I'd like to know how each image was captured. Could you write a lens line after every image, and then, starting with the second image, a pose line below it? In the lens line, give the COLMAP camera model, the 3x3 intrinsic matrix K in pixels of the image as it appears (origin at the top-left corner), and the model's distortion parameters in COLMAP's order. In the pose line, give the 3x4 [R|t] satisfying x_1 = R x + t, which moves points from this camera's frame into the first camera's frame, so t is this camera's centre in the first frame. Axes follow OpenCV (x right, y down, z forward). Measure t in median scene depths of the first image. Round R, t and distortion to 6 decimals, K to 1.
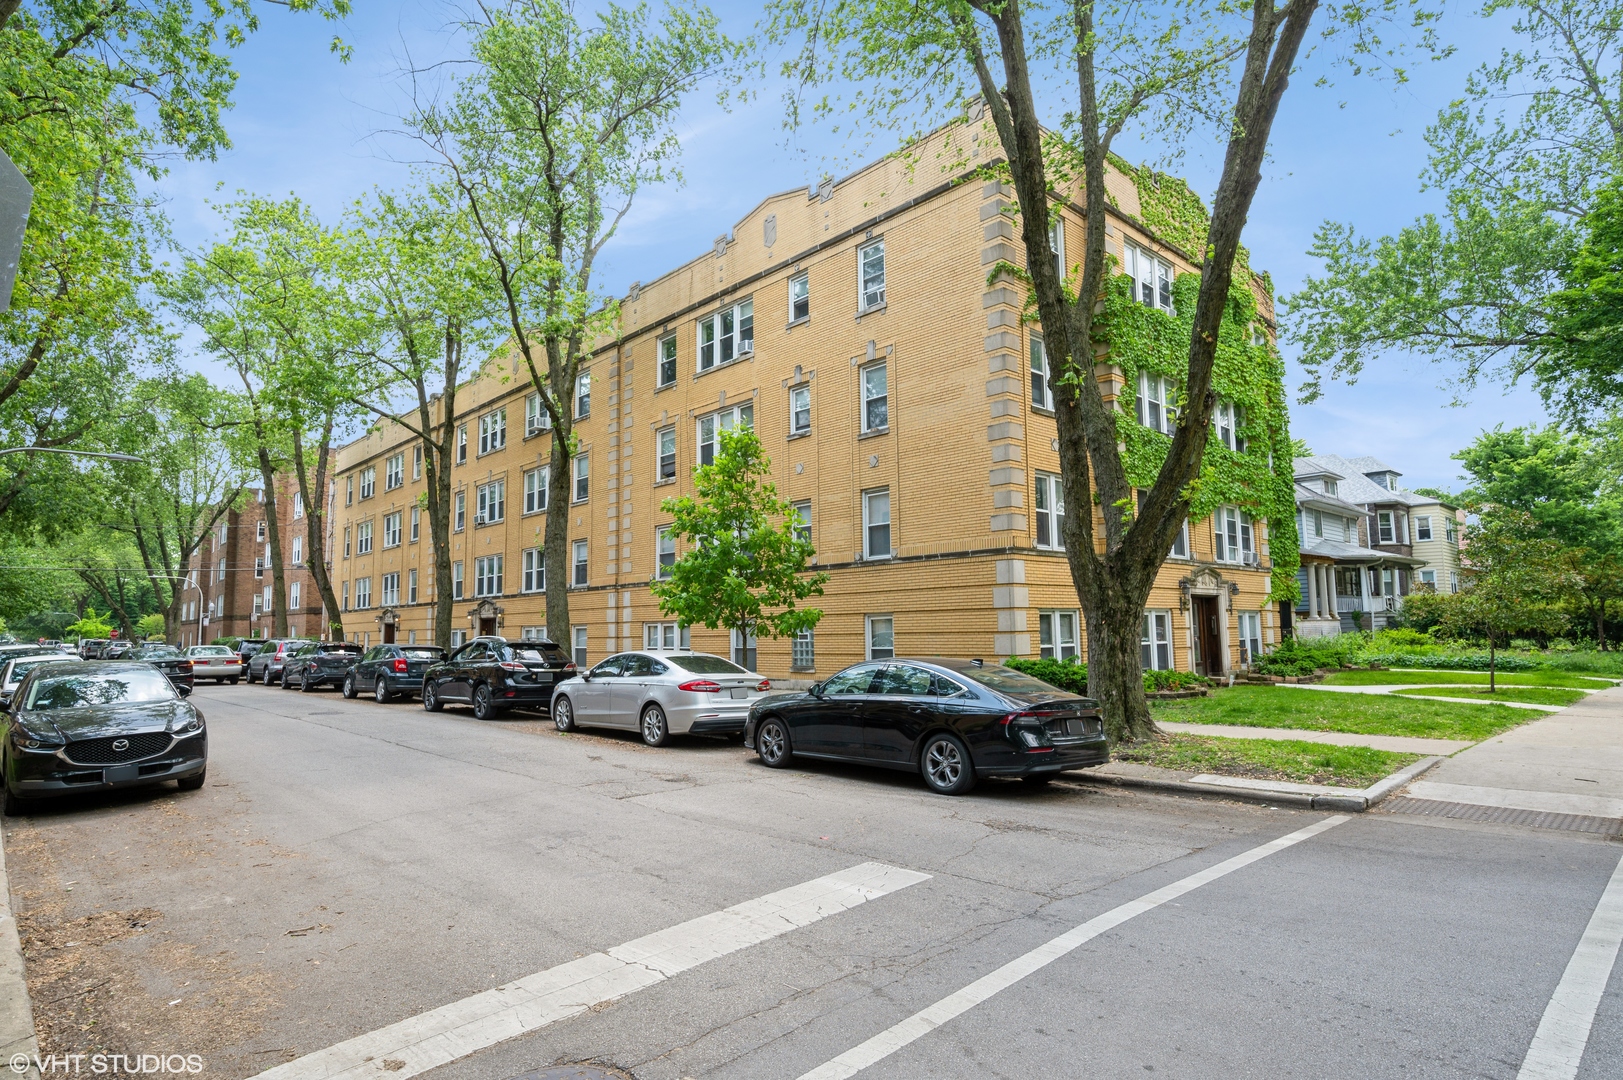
lens RADIAL K [[886.7, 0, 813.7], [0, 886.7, 529.6], [0, 0, 1]] dist [-0.003214, -0.000958]
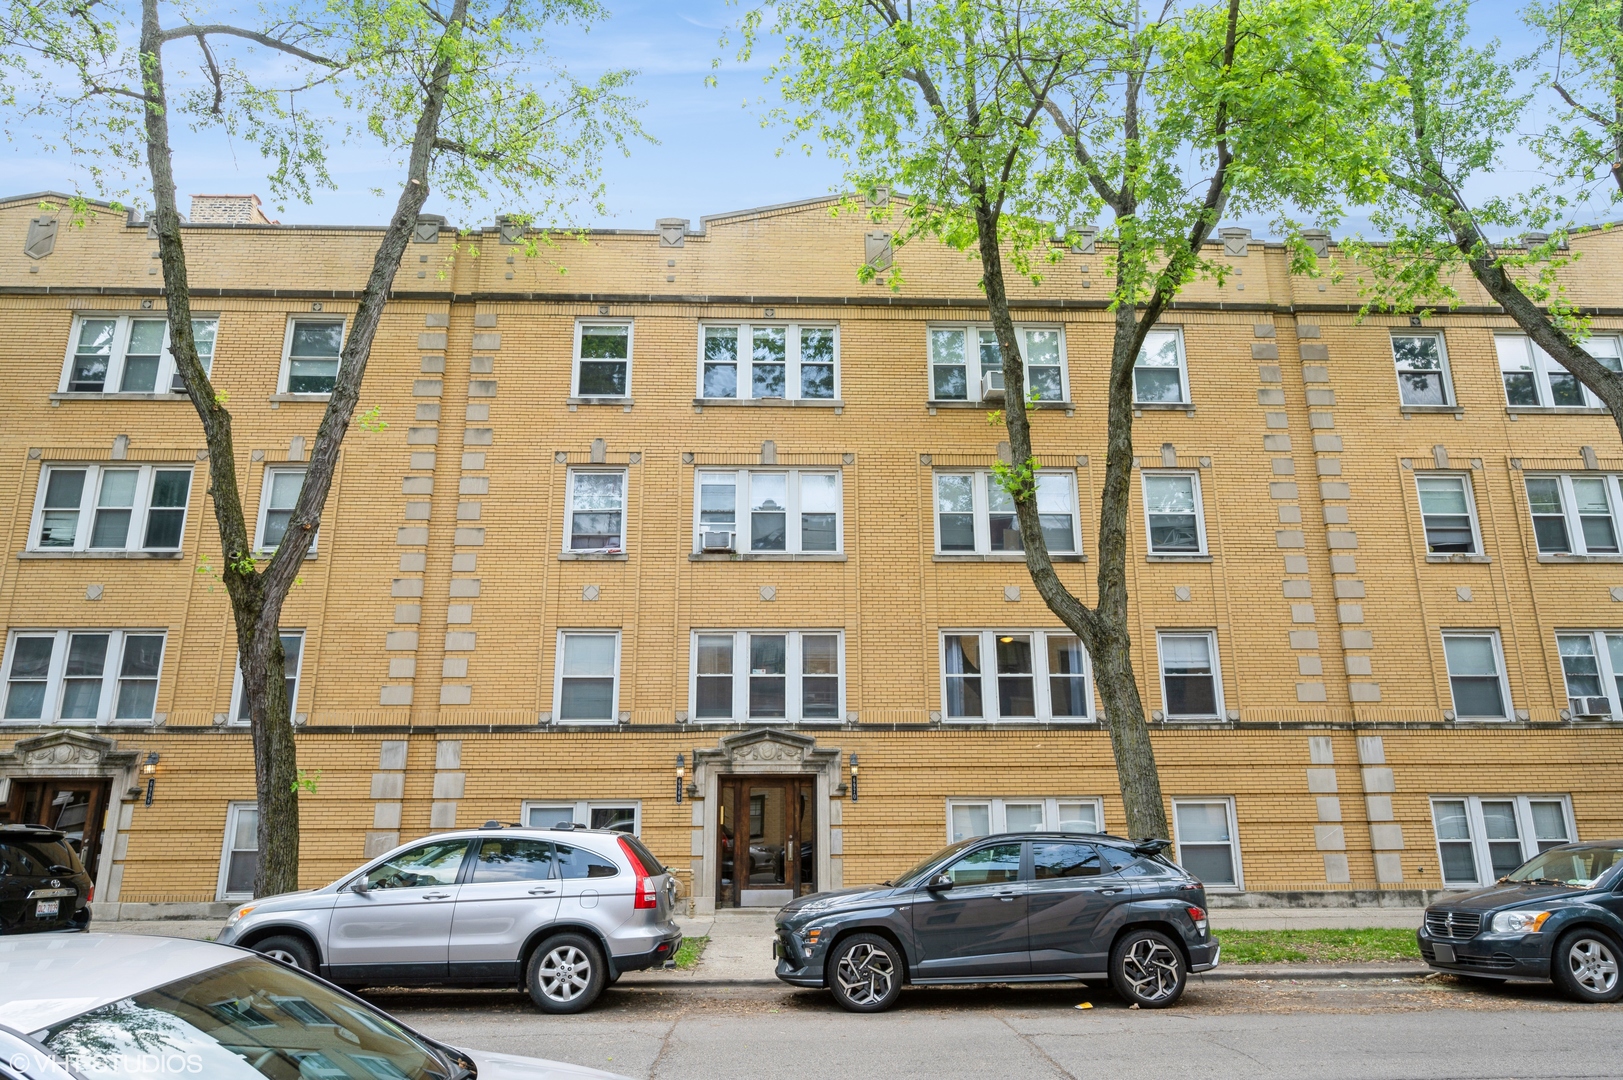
lens RADIAL K [[884.5, 0, 810.2], [0, 884.5, 611.8], [0, 0, 1]] dist [-0.000155, -0.000275]
pose [[0.663095, 0.185428, 0.725205, -0.732430], [-0.089857, 0.981544, -0.168810, 0.101234], [-0.743122, 0.046773, 0.667519, 0.767161]]
